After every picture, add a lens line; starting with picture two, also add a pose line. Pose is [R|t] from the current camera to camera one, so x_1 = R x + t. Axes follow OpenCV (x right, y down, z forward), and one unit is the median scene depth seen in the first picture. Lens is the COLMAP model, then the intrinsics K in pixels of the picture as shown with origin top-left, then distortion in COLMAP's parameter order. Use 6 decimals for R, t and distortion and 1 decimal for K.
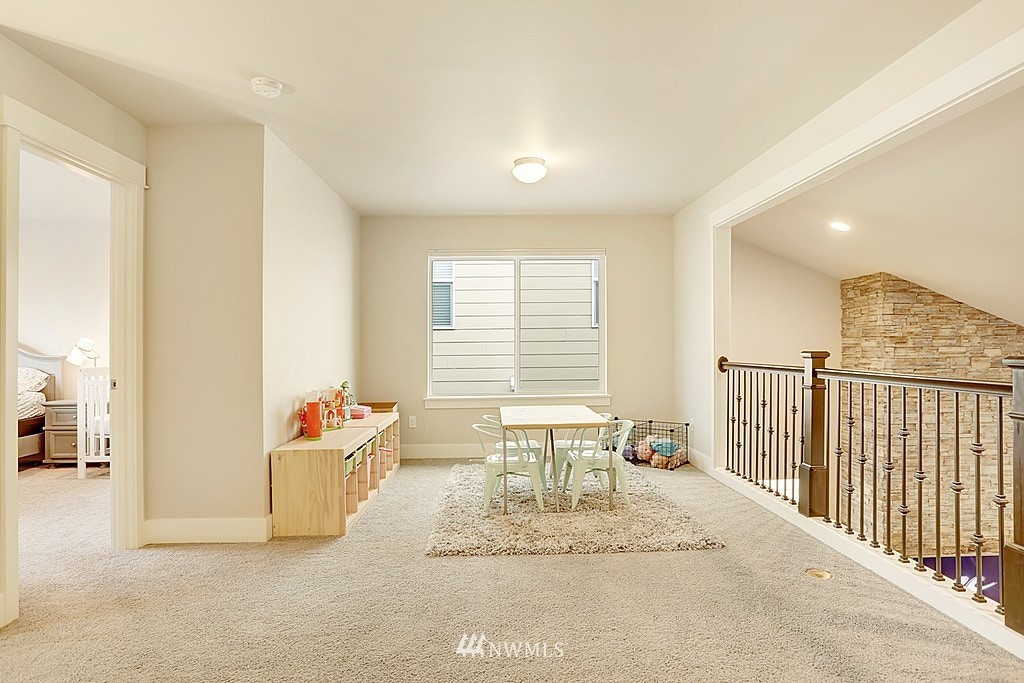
lens RADIAL K [[522.5, 0, 509.0], [0, 522.5, 338.1], [0, 0, 1]] dist [-0.008089, -0.000726]
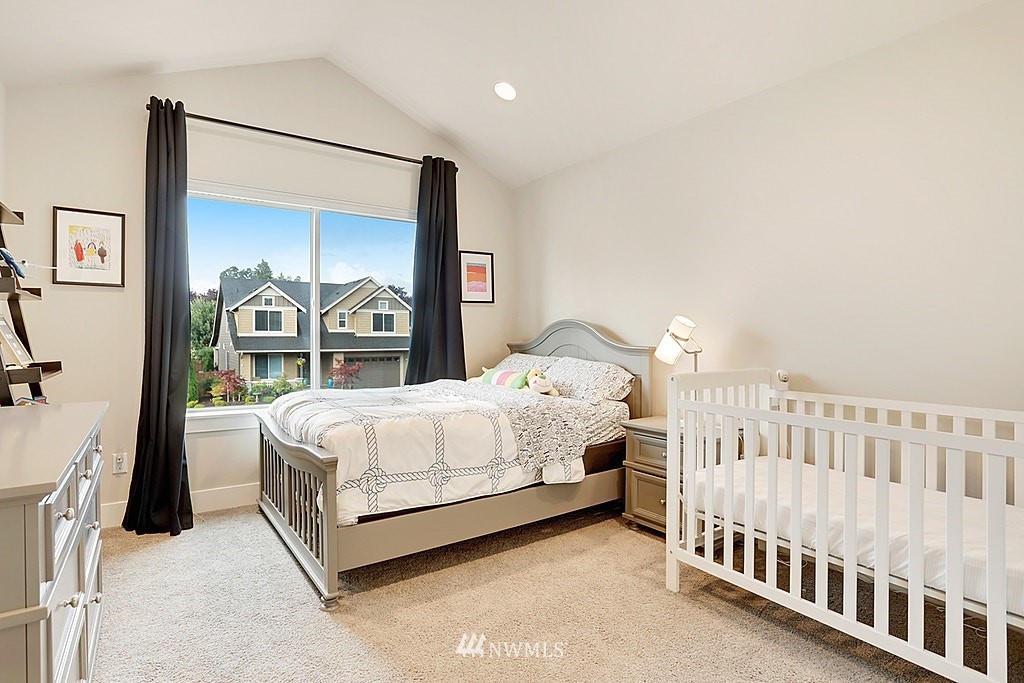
lens RADIAL K [[522.5, 0, 509.0], [0, 522.5, 338.1], [0, 0, 1]] dist [-0.008089, -0.000726]
pose [[0.542130, 0.010220, -0.840232, -0.445558], [-0.003993, 0.999946, 0.009586, 0.019022], [0.840285, -0.001841, 0.542142, 0.542495]]
